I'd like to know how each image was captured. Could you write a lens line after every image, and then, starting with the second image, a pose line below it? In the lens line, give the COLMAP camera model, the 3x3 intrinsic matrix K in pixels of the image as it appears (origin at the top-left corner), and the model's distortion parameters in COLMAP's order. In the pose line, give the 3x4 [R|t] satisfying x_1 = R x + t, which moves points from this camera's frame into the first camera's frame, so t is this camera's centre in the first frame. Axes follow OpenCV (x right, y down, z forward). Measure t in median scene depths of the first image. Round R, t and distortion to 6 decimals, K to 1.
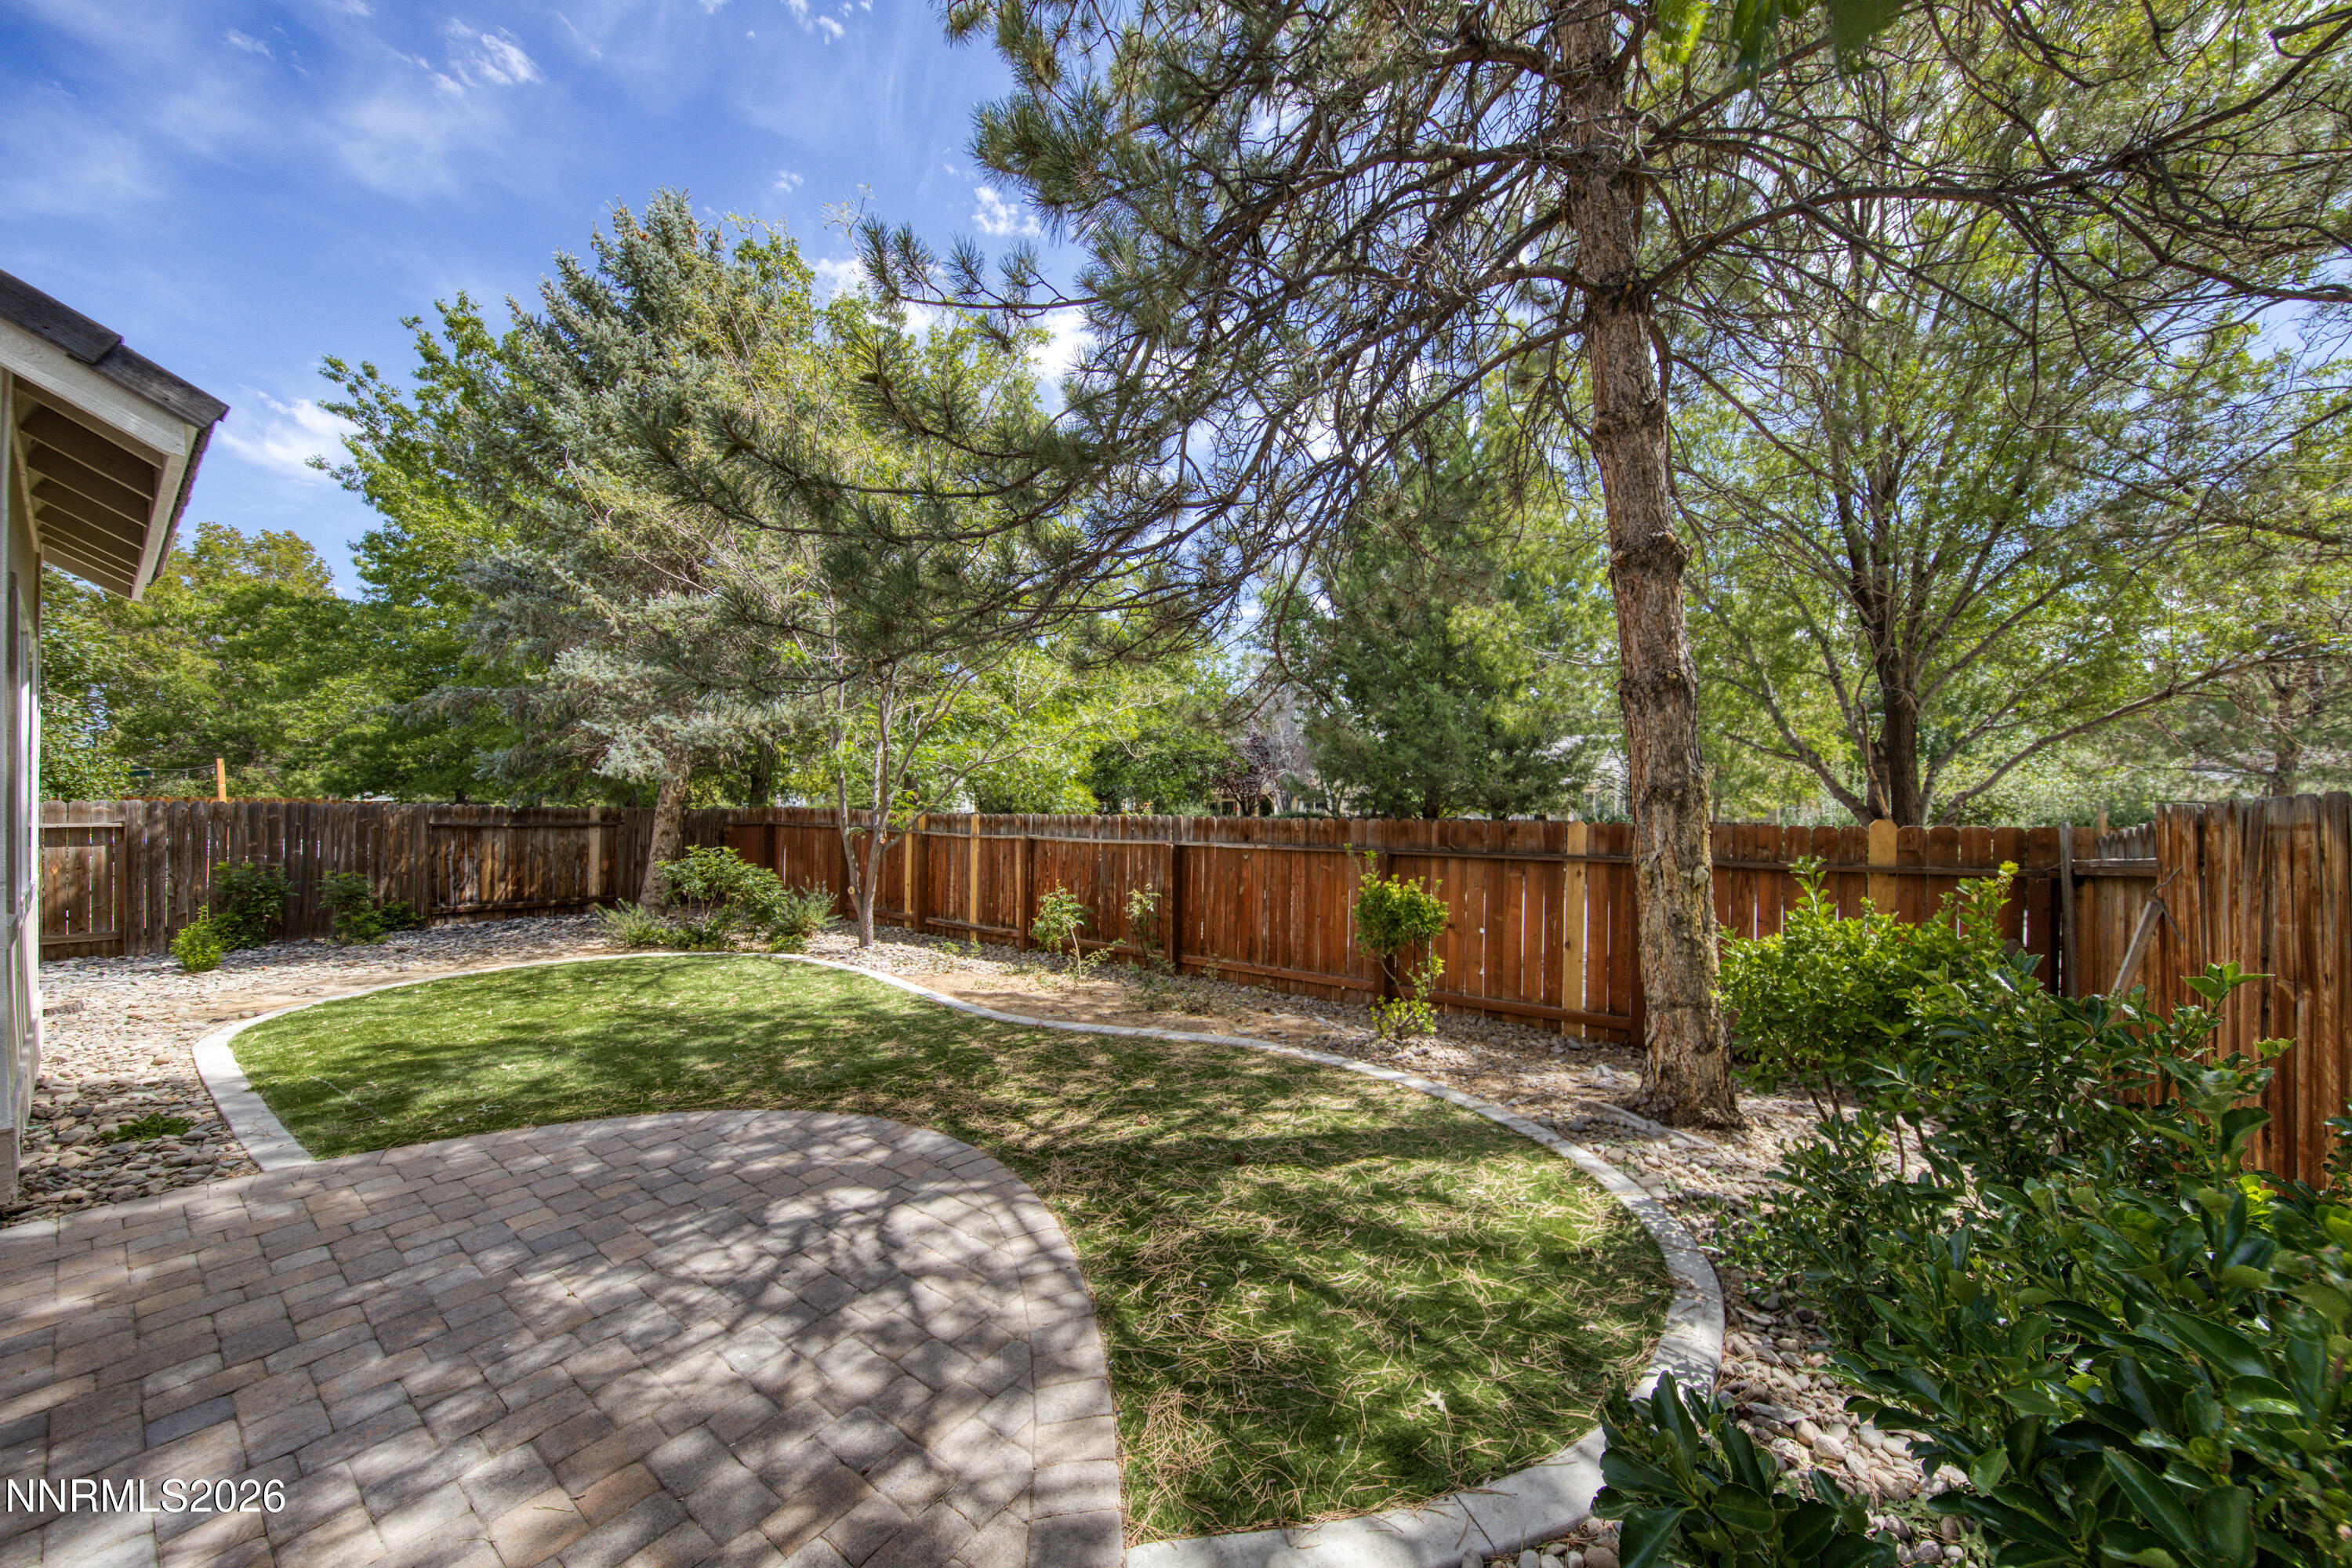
lens RADIAL K [[775.8, 0, 1217.7], [0, 775.8, 813.1], [0, 0, 1]] dist [-0.017827, -0.000049]
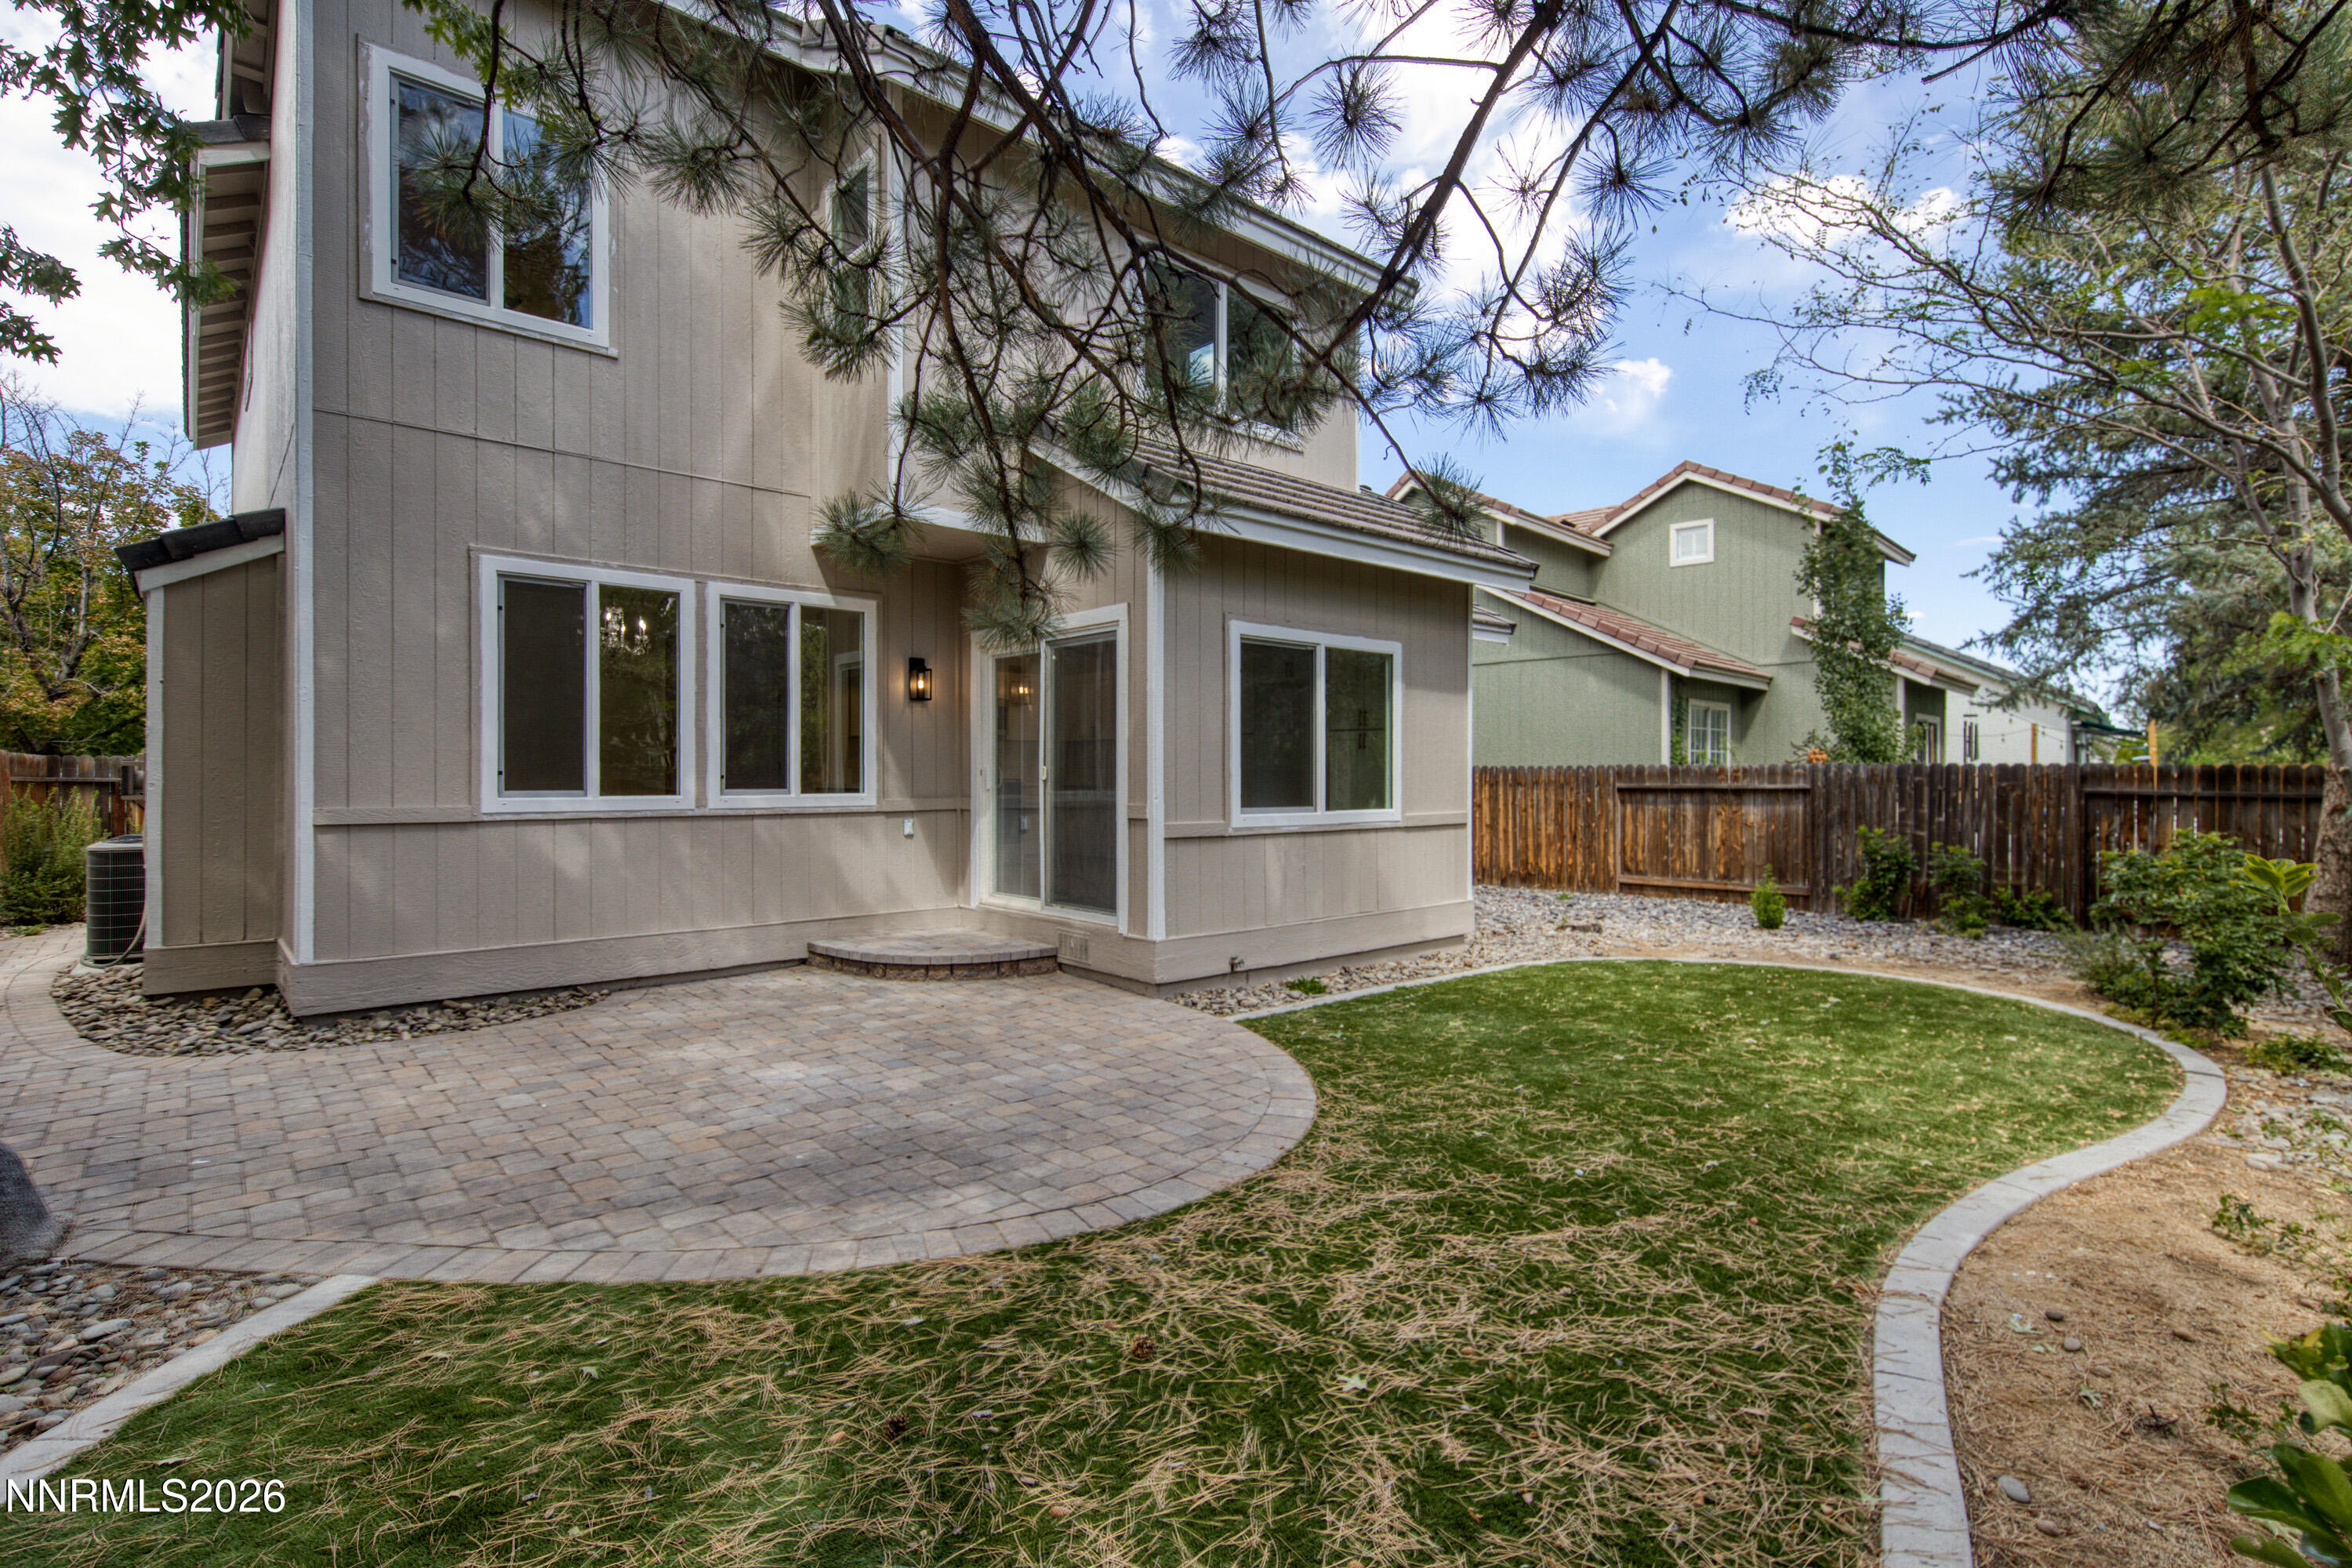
lens RADIAL K [[1109.9, 0, 1176.0], [0, 1109.9, 784.0], [0, 0, 1]] dist [0.014696, -0.000189]
pose [[-0.282021, -0.002089, -0.959406, 0.352061], [-0.010771, 0.999941, 0.000990, 0.024228], [0.959348, 0.010613, -0.282027, 0.744754]]
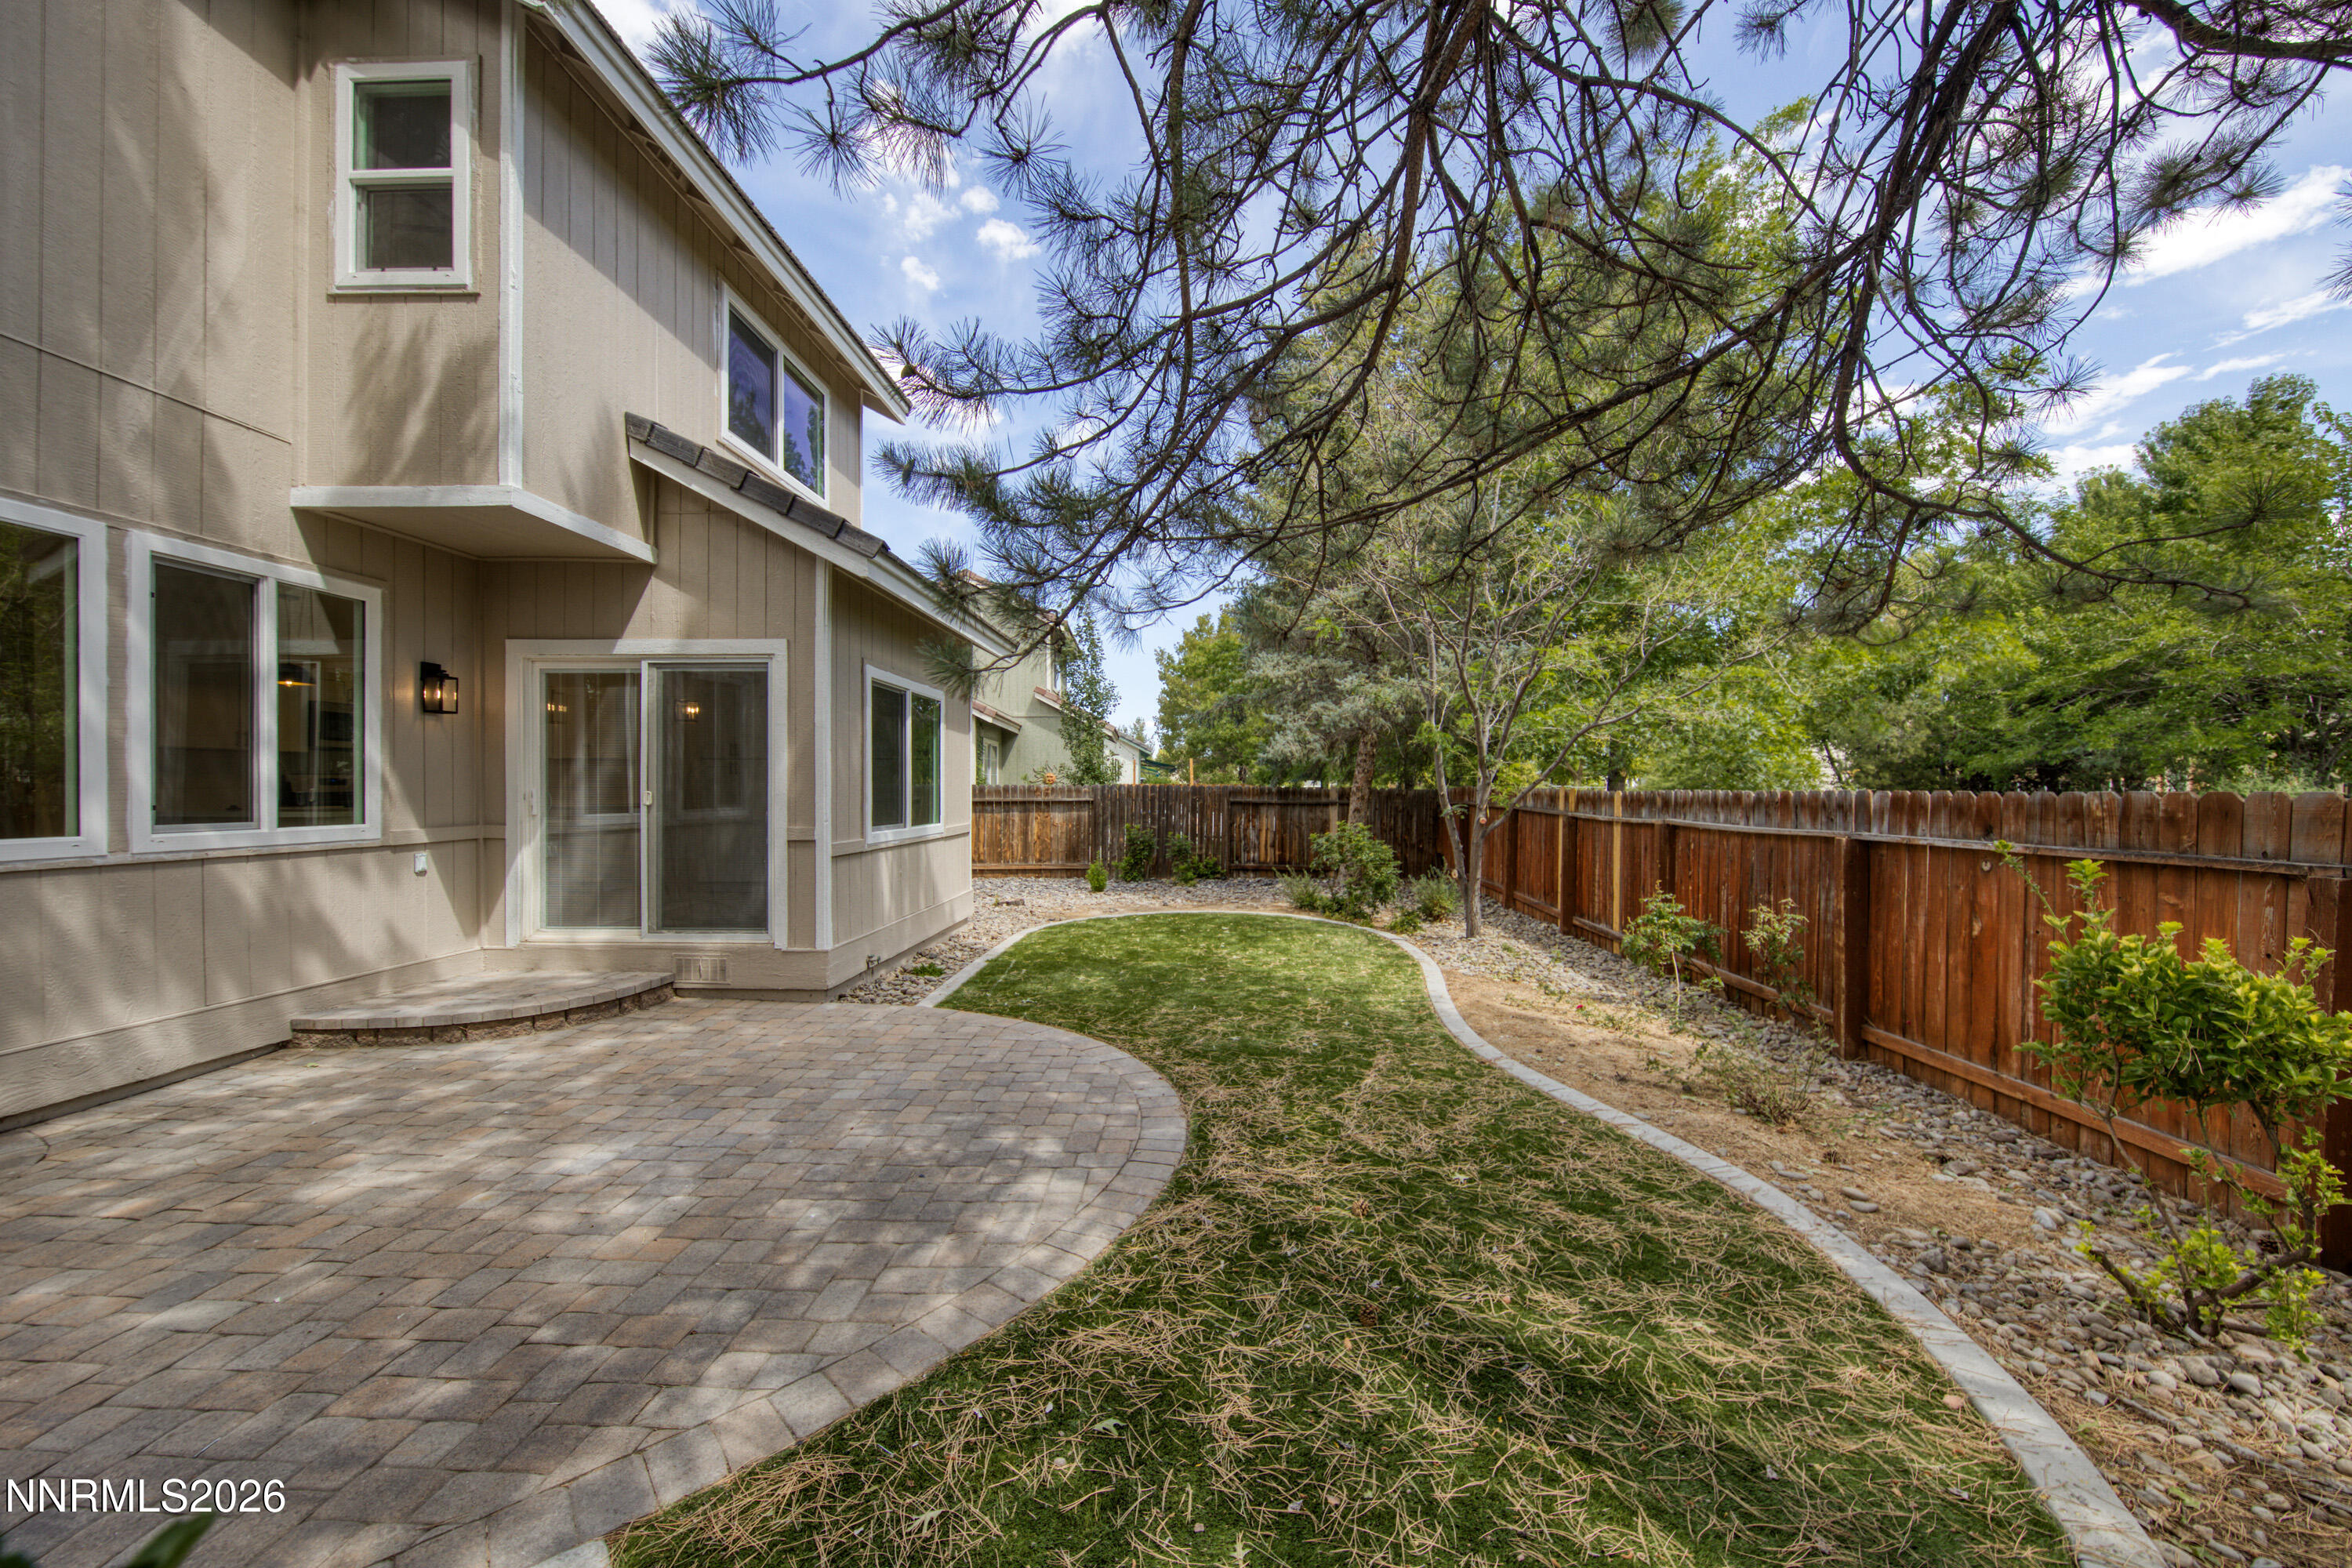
lens RADIAL K [[847.2, 0, 1184.6], [0, 847.2, 795.4], [0, 0, 1]] dist [0.001397, -0.000114]
pose [[0.507693, -0.001712, -0.861537, 0.298034], [-0.001852, 0.999994, -0.003079, 0.014013], [0.861536, 0.003159, 0.507686, 0.284734]]
